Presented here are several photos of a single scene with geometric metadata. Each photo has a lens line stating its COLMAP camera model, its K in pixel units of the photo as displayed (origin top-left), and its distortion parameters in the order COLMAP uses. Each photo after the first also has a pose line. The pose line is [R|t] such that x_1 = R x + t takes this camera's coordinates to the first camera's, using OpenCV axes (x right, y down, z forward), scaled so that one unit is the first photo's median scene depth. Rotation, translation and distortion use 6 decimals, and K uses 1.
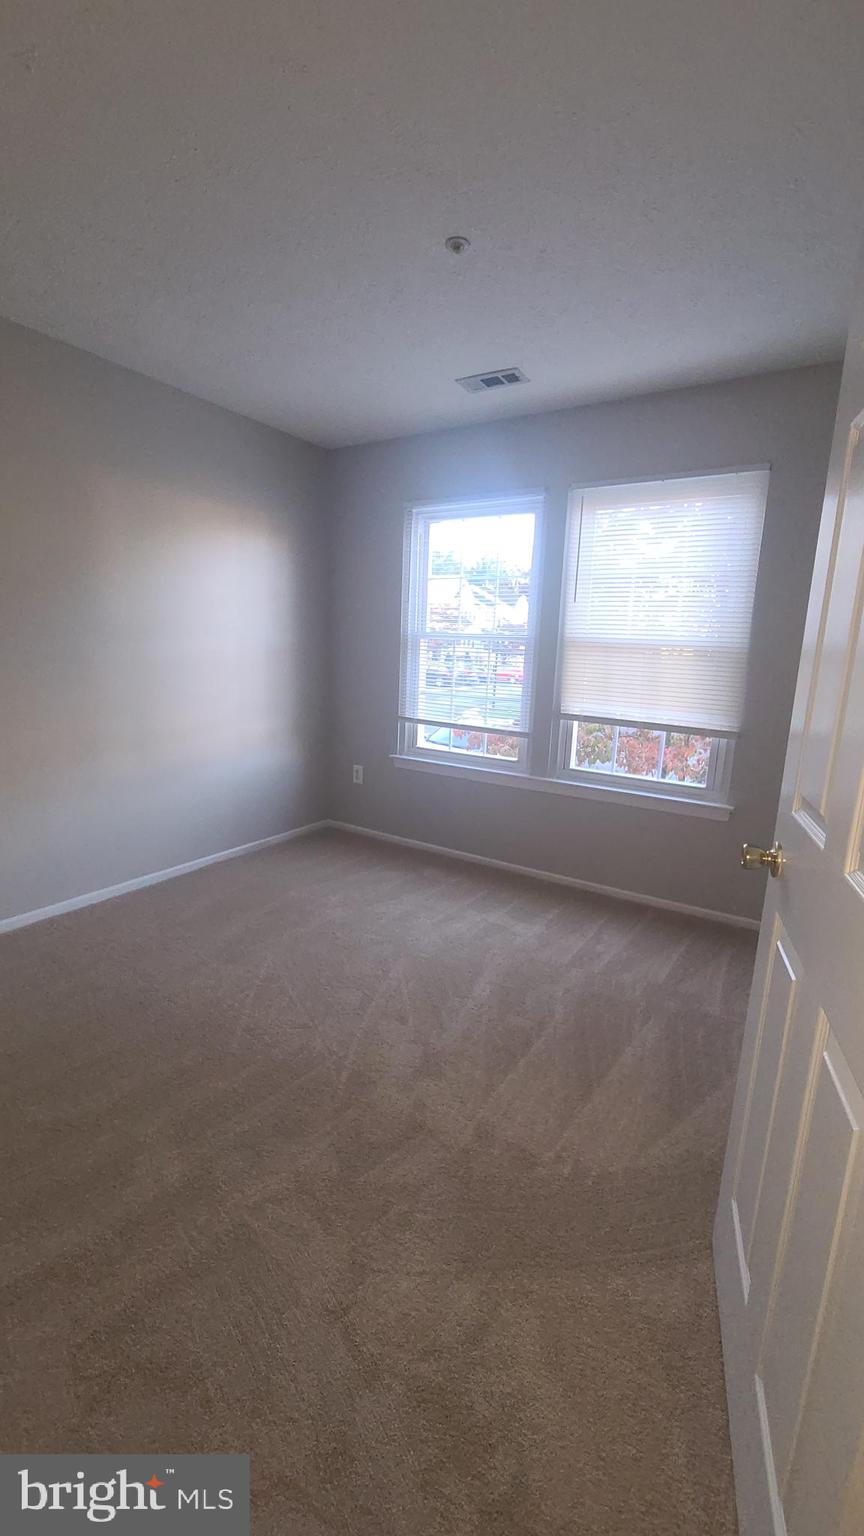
lens RADIAL K [[625.5, 0, 432.0], [0, 625.5, 768.0], [0, 0, 1]] dist [0.000234, -0.000243]
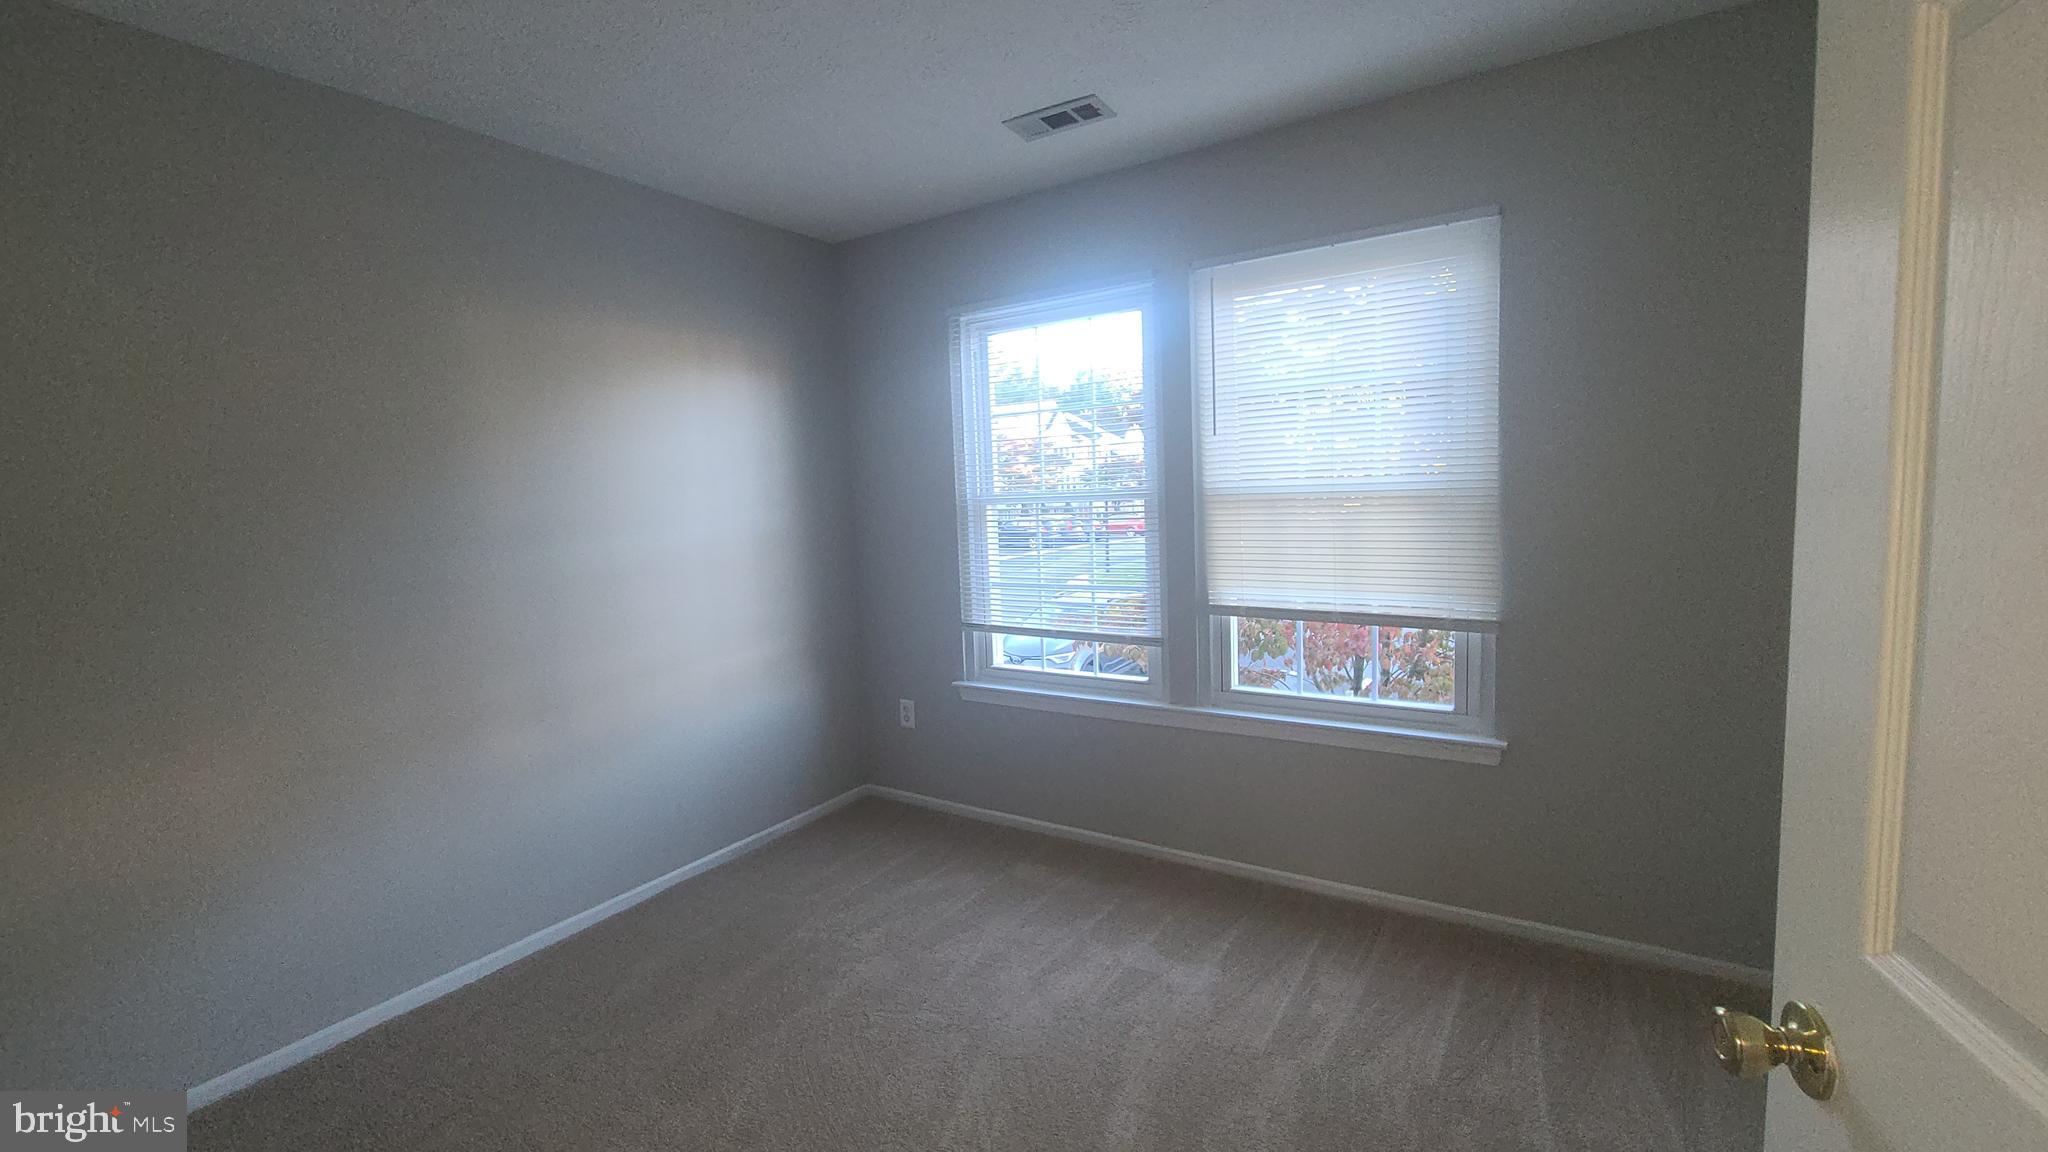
lens RADIAL K [[834.0, 0, 1030.4], [0, 834.0, 572.0], [0, 0, 1]] dist [0.000234, -0.000243]
pose [[0.997104, -0.075954, 0.003829, 0.021279], [0.075957, 0.992121, -0.099628, -0.047719], [0.003768, 0.099630, 0.995017, 0.137473]]
